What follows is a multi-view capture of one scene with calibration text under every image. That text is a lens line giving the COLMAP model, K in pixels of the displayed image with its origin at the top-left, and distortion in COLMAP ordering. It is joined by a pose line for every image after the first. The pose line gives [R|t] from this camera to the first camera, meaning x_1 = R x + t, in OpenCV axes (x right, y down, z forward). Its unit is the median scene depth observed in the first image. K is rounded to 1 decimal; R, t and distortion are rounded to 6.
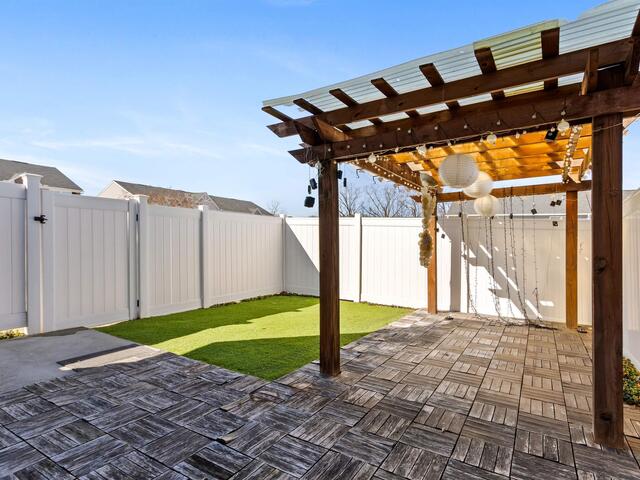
lens RADIAL K [[327.6, 0, 317.2], [0, 327.6, 226.5], [0, 0, 1]] dist [0.001143, 0.000045]
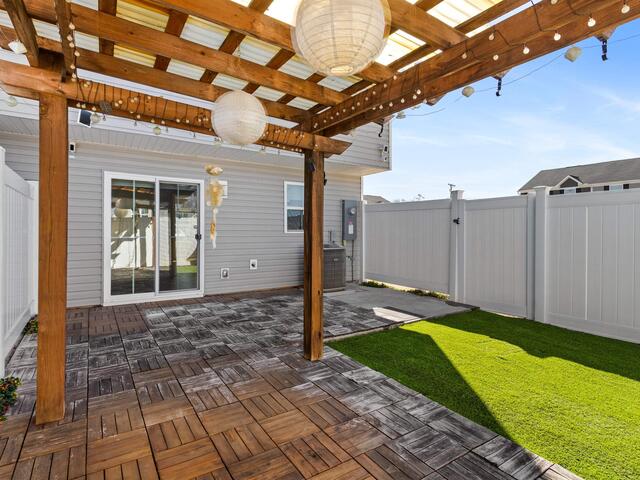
lens RADIAL K [[337.6, 0, 317.0], [0, 337.6, 236.3], [0, 0, 1]] dist [0.003265, 0.000928]
pose [[-0.387284, -0.018421, -0.921777, 0.789823], [0.024479, 0.999242, -0.030253, 0.078355], [0.921636, -0.034281, -0.386539, 1.114256]]
